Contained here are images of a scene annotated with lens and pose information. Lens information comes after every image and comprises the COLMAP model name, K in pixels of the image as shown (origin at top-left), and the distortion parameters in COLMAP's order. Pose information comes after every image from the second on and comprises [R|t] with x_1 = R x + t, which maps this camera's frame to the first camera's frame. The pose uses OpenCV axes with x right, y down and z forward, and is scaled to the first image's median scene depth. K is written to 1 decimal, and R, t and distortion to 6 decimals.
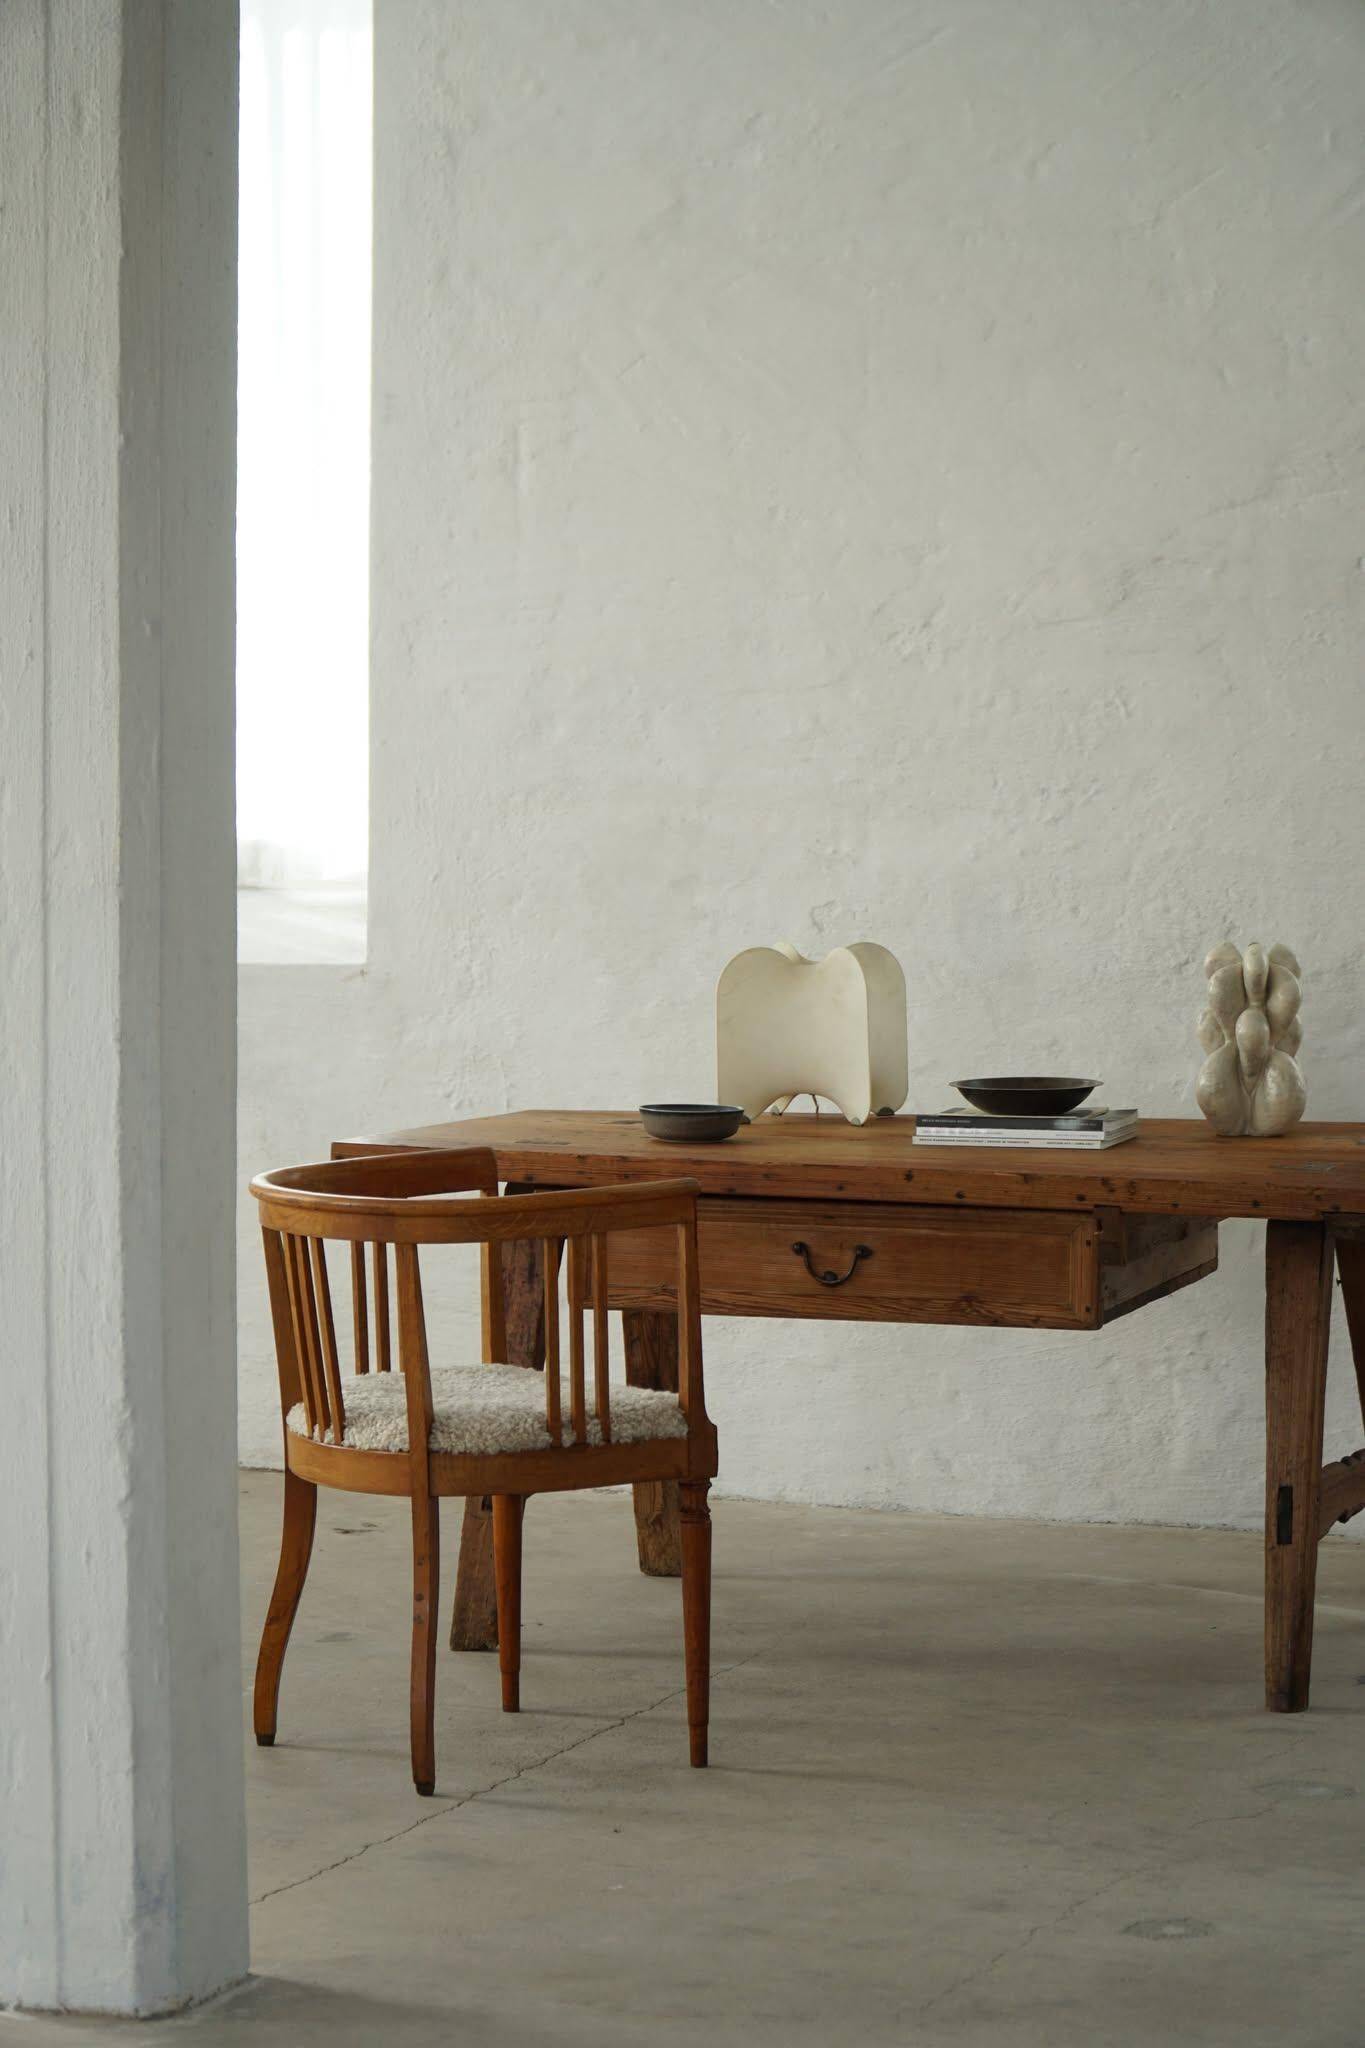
lens RADIAL K [[6735.4, 0, 676.3], [0, 6735.4, 1035.6], [0, 0, 1]] dist [-0.606653, 0.000000]
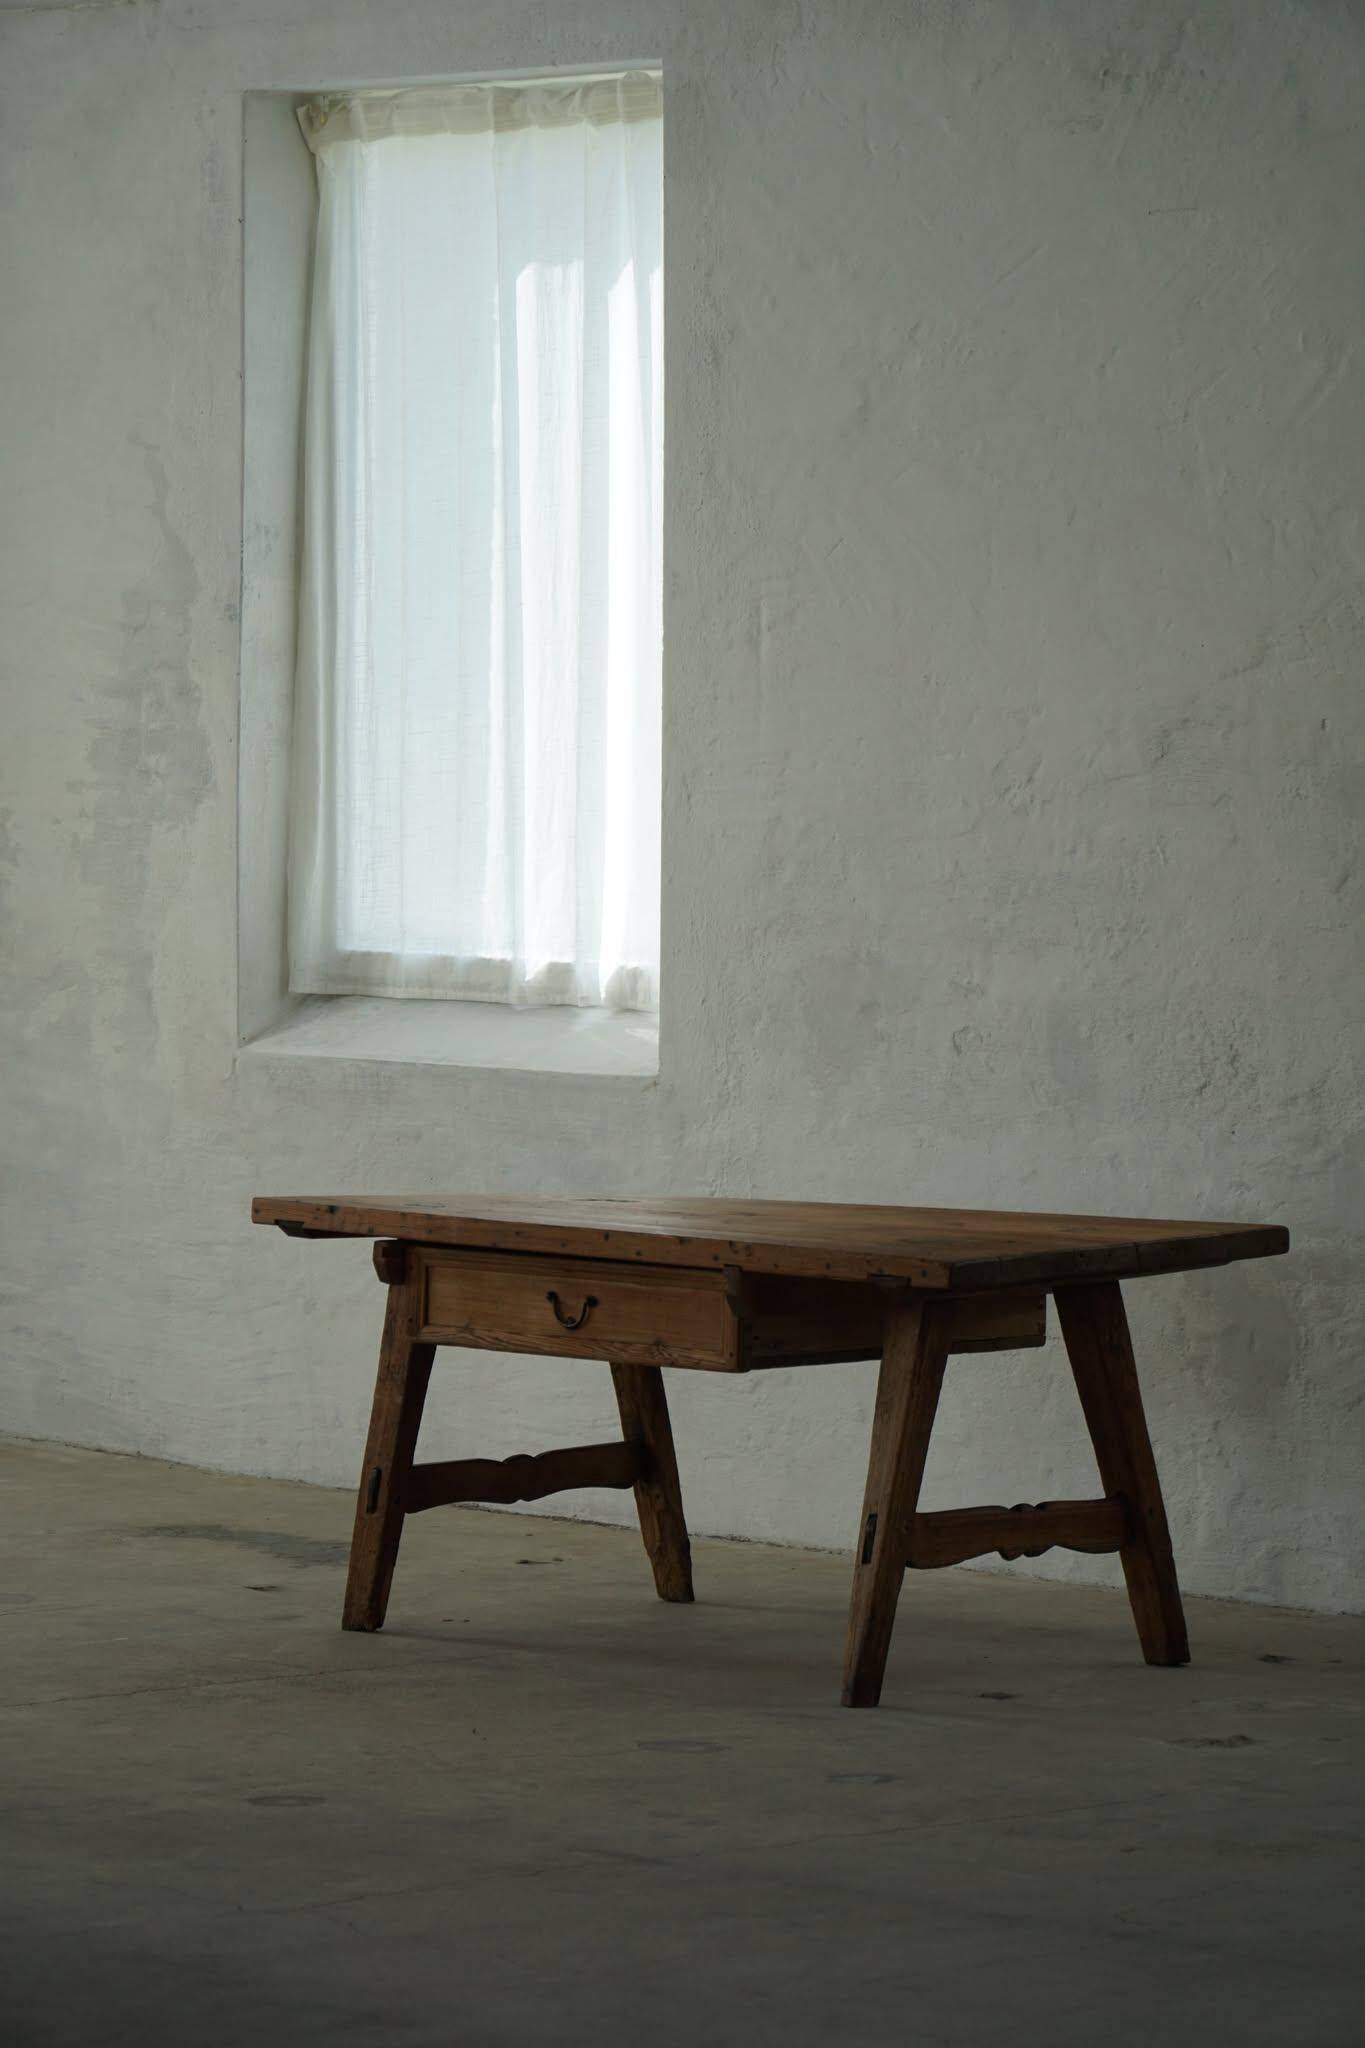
lens RADIAL K [[8356.4, 0, 619.1], [0, 8356.4, 1035.5], [0, 0, 1]] dist [-1.062659, 0.000000]
pose [[0.888724, 0.023035, -0.457863, 0.652022], [-0.041071, 0.998721, -0.029473, 0.026637], [0.456599, 0.044998, 0.888534, -0.278302]]
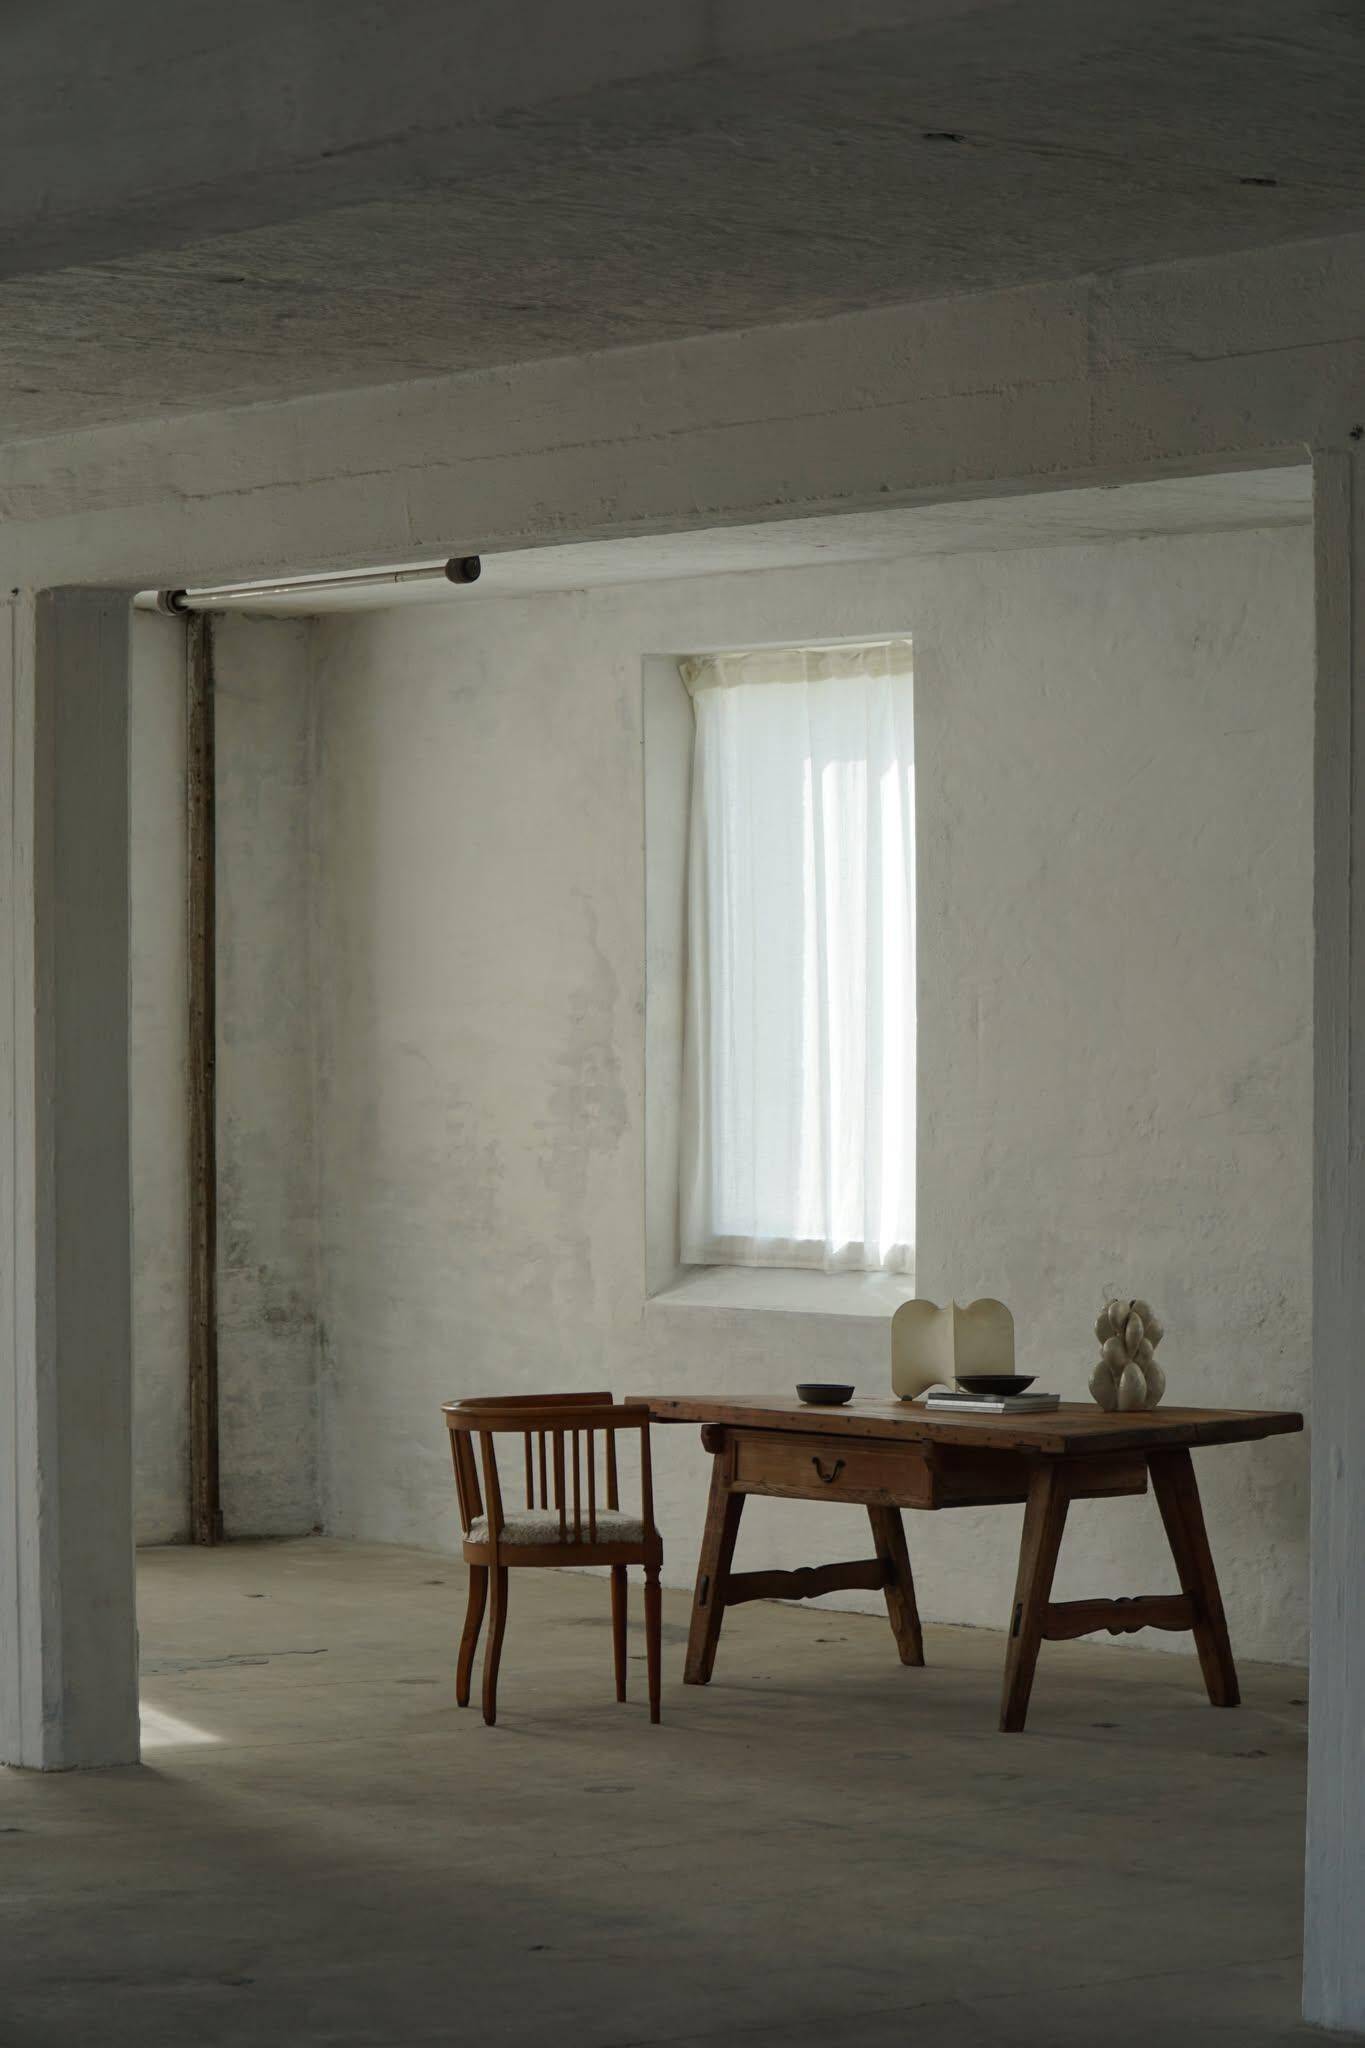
lens RADIAL K [[5936.3, 0, 677.7], [0, 5936.3, 1038.2], [0, 0, 1]] dist [-0.423873, 0.000000]
pose [[0.852307, -0.002484, -0.523036, 0.755042], [-0.041073, 0.996583, -0.071662, 0.031731], [0.521427, 0.082561, 0.849292, -0.337831]]
